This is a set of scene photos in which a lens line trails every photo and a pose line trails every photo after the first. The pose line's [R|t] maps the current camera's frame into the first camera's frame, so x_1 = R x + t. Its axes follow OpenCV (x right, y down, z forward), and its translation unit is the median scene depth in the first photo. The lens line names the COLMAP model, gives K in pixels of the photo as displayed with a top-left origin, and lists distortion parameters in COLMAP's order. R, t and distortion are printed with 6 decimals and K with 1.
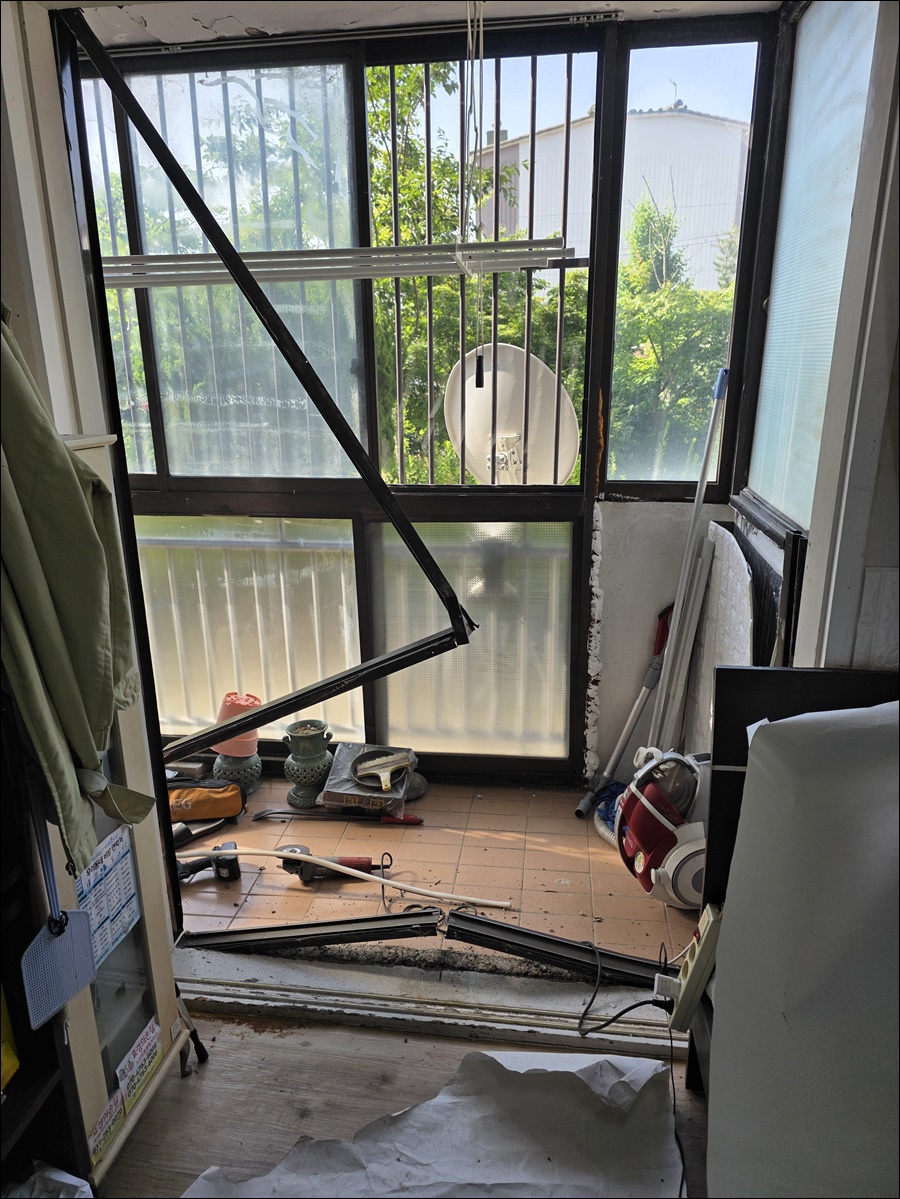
lens RADIAL K [[800.8, 0, 451.4], [0, 800.8, 605.9], [0, 0, 1]] dist [0.083829, -0.072426]
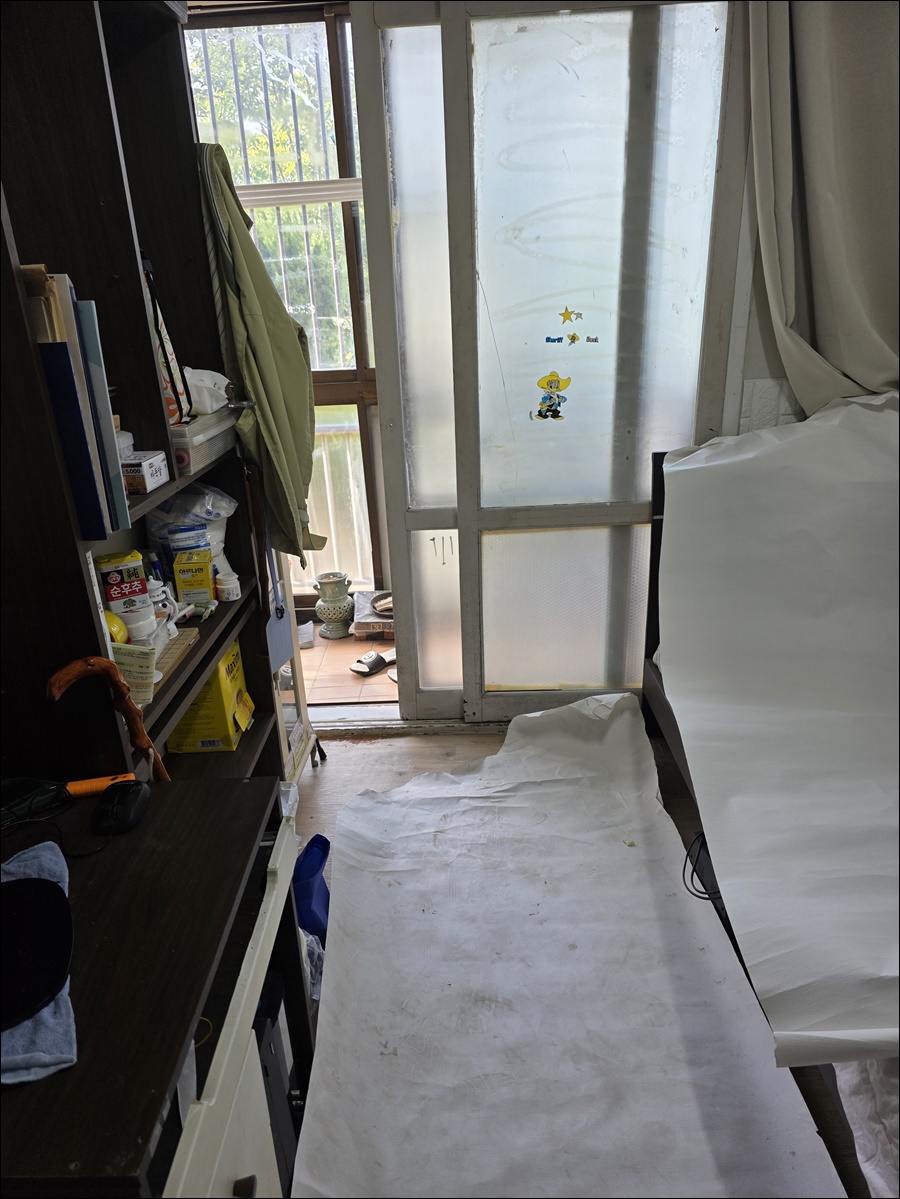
lens RADIAL K [[780.7, 0, 450.0], [0, 780.7, 599.5], [0, 0, 1]] dist [0.088870, -0.063493]
pose [[0.993513, -0.074903, 0.085560, -0.161104], [0.067532, 0.994002, 0.086019, 0.148972], [-0.091490, -0.079684, 0.992613, -0.370877]]
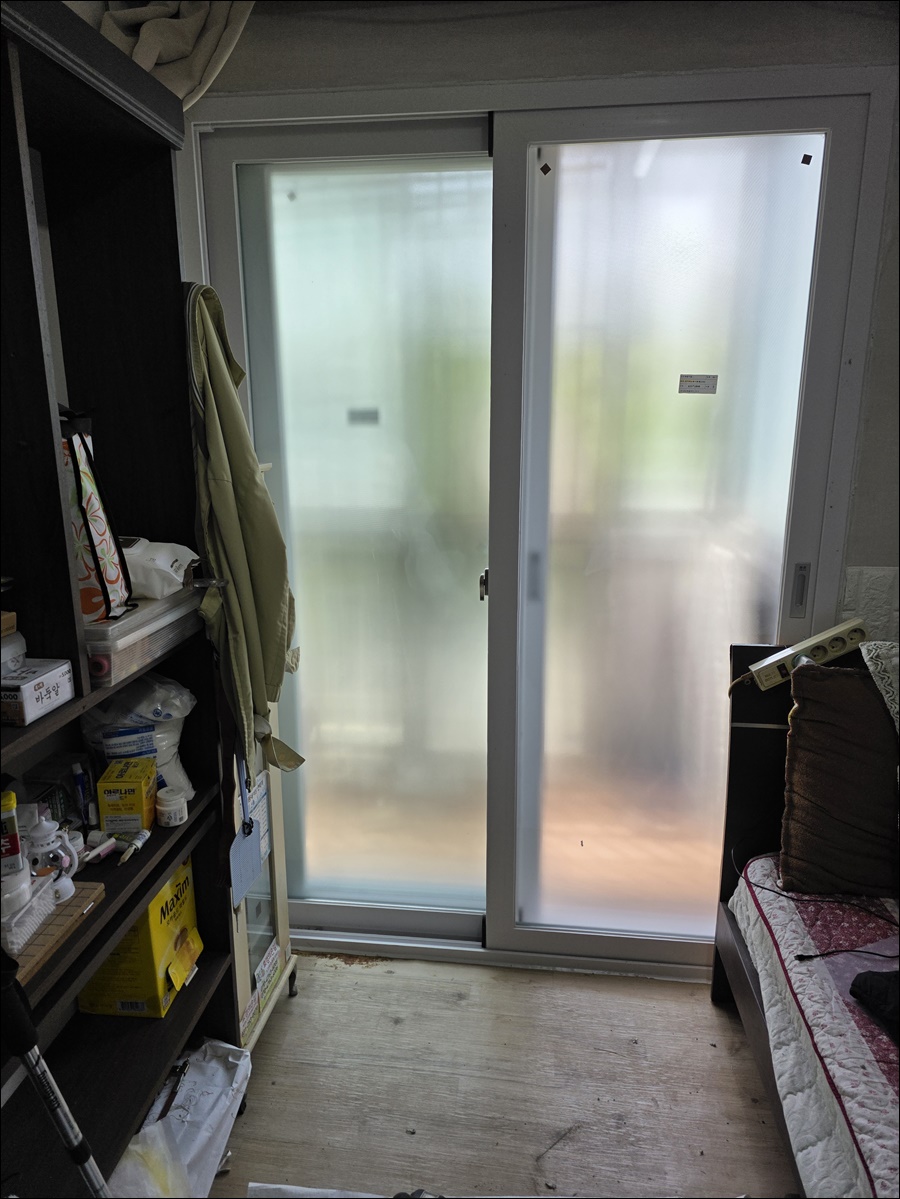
lens RADIAL K [[780.7, 0, 450.0], [0, 780.7, 599.5], [0, 0, 1]] dist [0.088870, -0.063493]
pose [[0.999925, 0.003710, 0.011712, -0.098853], [-0.003062, 0.998487, -0.054907, 0.051783], [-0.011898, 0.054867, 0.998423, -0.178059]]
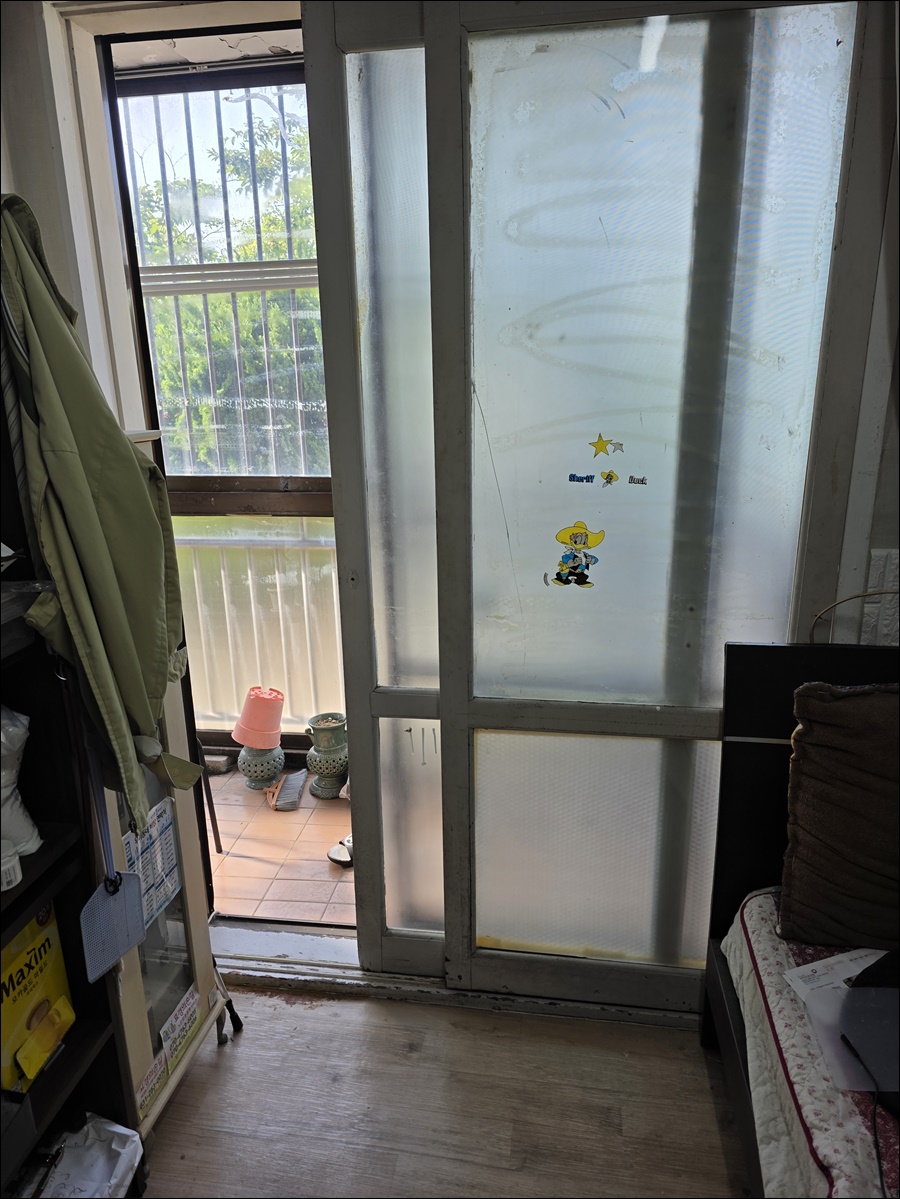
lens RADIAL K [[800.9, 0, 444.6], [0, 800.9, 602.6], [0, 0, 1]] dist [0.087886, -0.073098]
pose [[0.999715, -0.007466, -0.022660, -0.010629], [0.007217, 0.999913, -0.011042, 0.020971], [0.022740, 0.010876, 0.999682, -0.041472]]
